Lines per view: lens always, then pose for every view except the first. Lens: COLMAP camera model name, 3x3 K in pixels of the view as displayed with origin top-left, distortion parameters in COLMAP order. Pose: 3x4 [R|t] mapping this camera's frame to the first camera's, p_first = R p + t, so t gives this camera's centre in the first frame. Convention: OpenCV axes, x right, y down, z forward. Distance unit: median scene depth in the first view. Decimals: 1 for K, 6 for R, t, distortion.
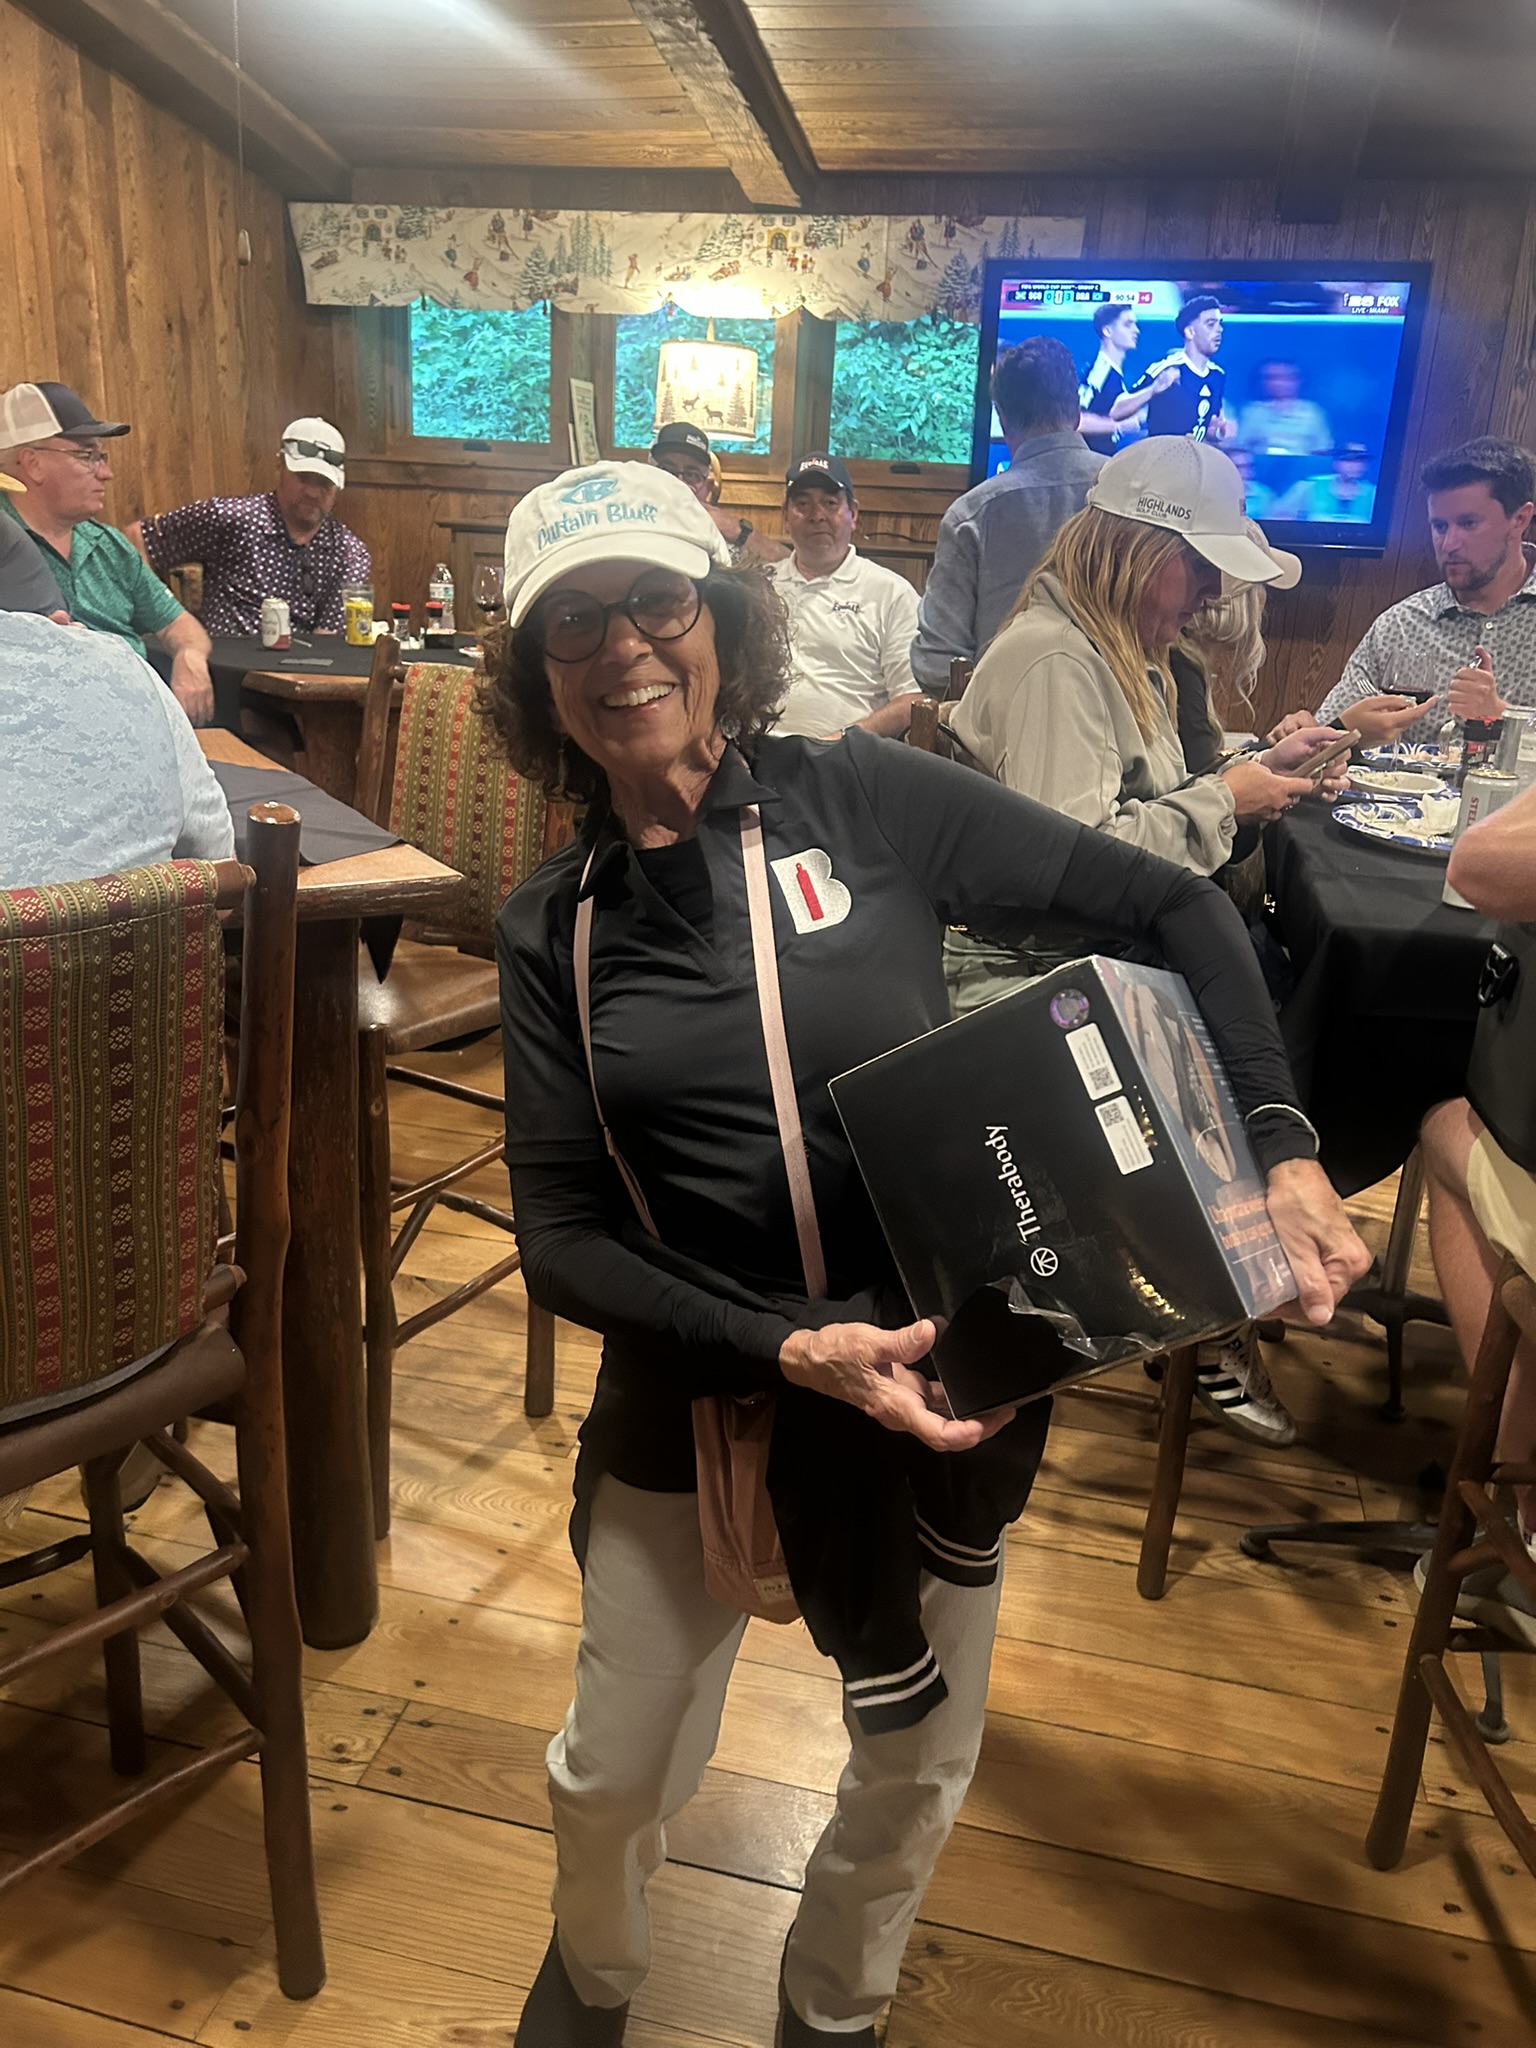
lens RADIAL K [[1526.2, 0, 768.0], [0, 1526.2, 1024.0], [0, 0, 1]] dist [0.014491, -0.003347]
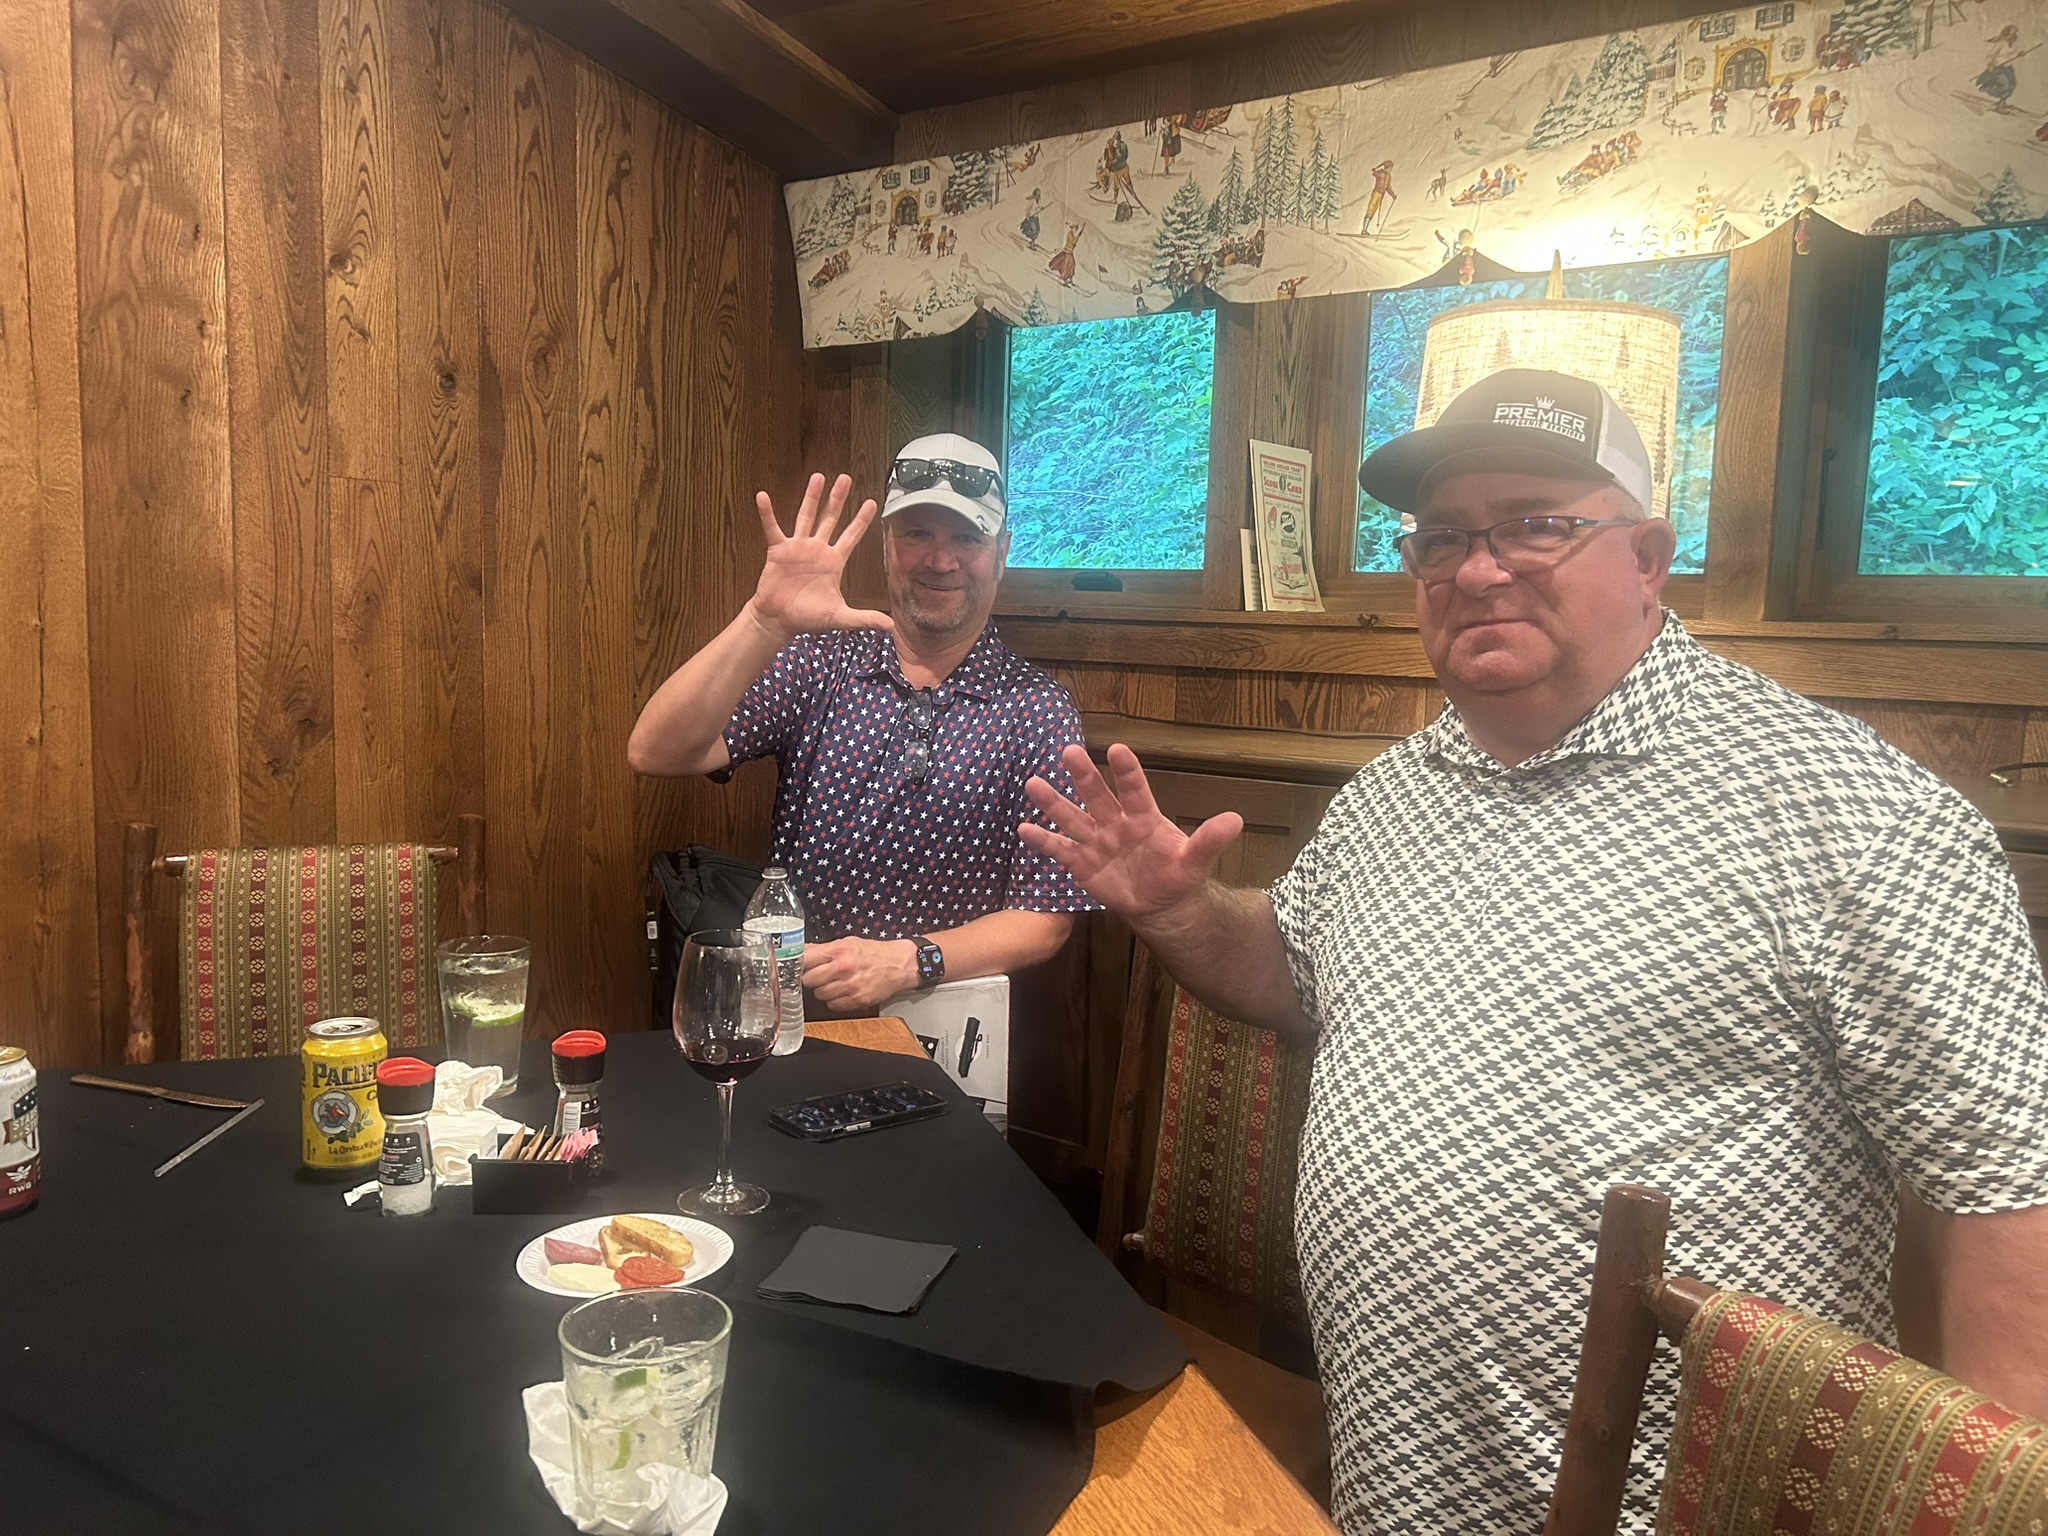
lens RADIAL K [[1606.6, 0, 1024.0], [0, 1606.6, 768.0], [0, 0, 1]] dist [0.037734, -0.001613]
pose [[0.925750, 0.010684, -0.377985, -0.004484], [-0.104165, 0.968131, -0.227754, -0.211104], [0.363506, 0.250216, 0.897360, 0.577998]]
